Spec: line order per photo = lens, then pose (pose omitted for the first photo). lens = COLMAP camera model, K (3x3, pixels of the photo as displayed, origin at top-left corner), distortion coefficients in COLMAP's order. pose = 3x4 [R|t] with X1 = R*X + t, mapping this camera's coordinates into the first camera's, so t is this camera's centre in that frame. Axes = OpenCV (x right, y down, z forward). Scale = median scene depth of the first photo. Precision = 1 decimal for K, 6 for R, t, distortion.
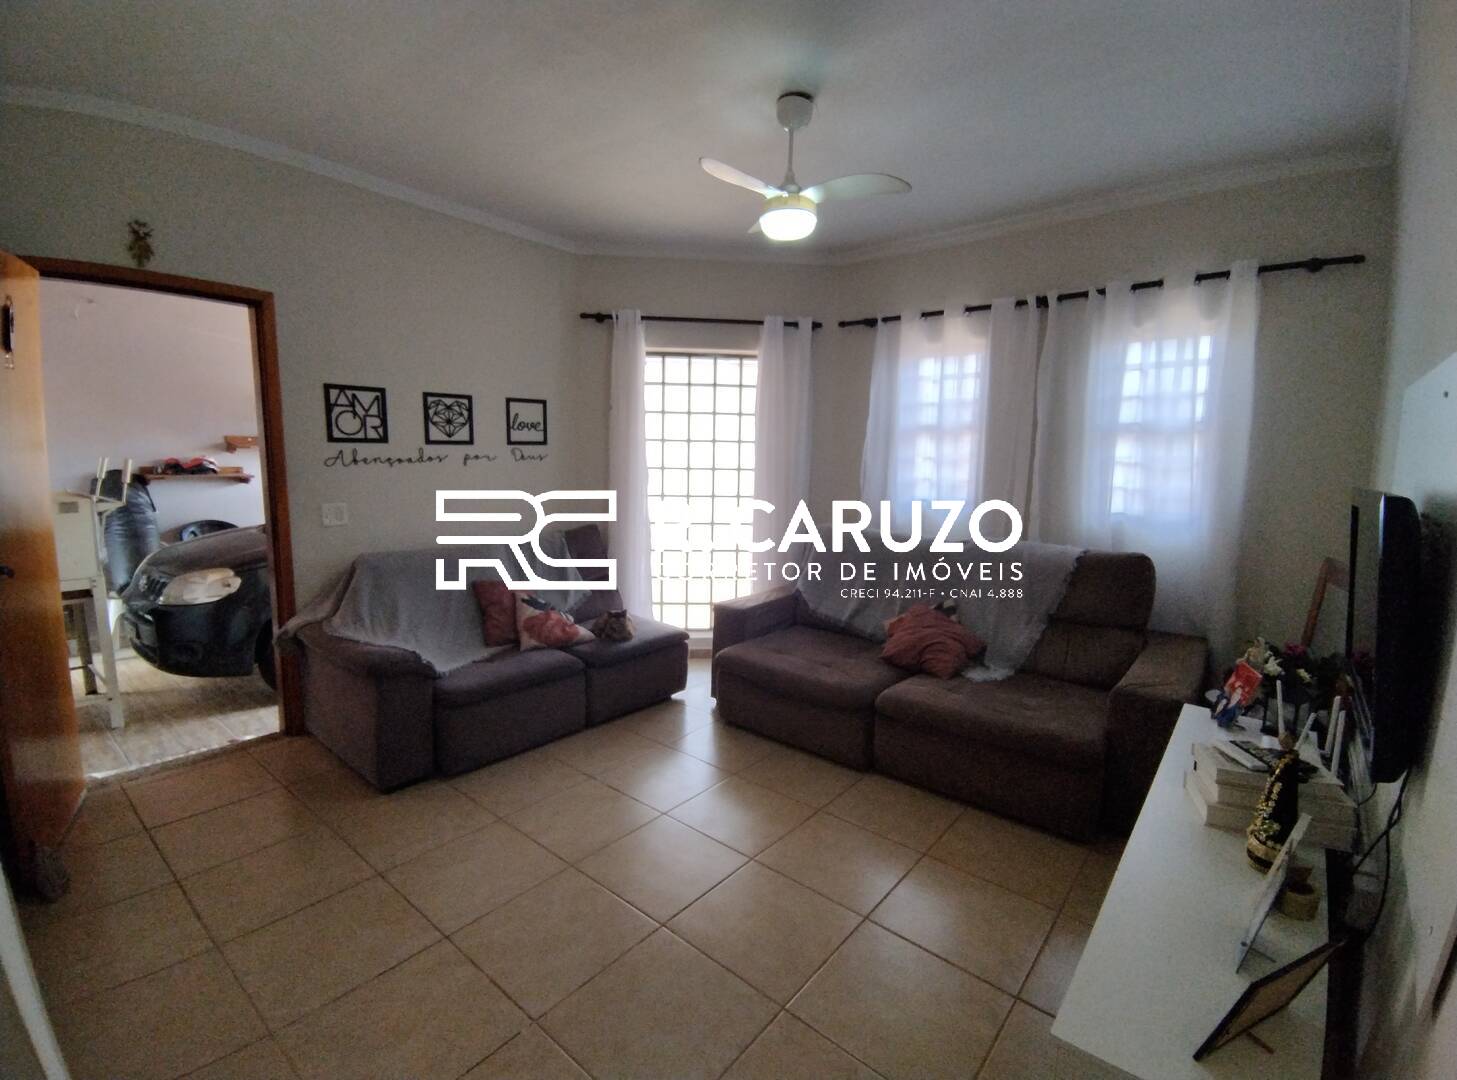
lens RADIAL K [[669.3, 0, 712.4], [0, 669.3, 543.8], [0, 0, 1]] dist [0.023259, -0.033982]
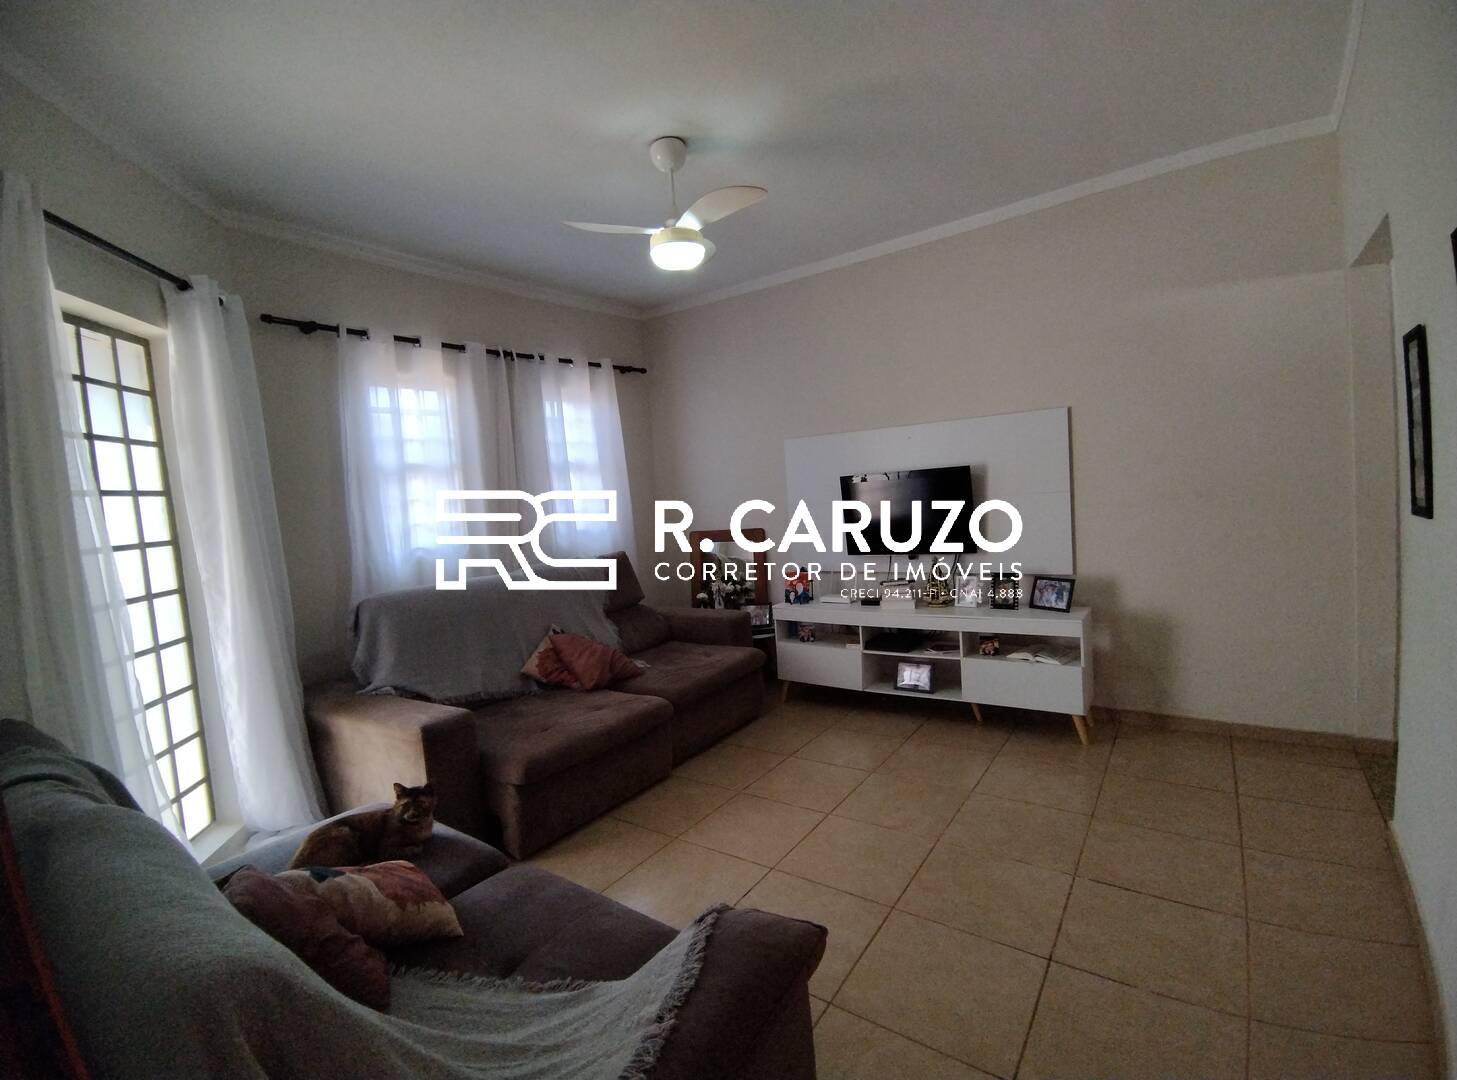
lens RADIAL K [[669.3, 0, 712.4], [0, 669.3, 543.8], [0, 0, 1]] dist [0.023259, -0.033982]
pose [[-0.079332, -0.112272, 0.990506, -0.640799], [0.179131, 0.975857, 0.124959, -0.117993], [-0.980622, 0.187343, -0.057305, 0.720327]]
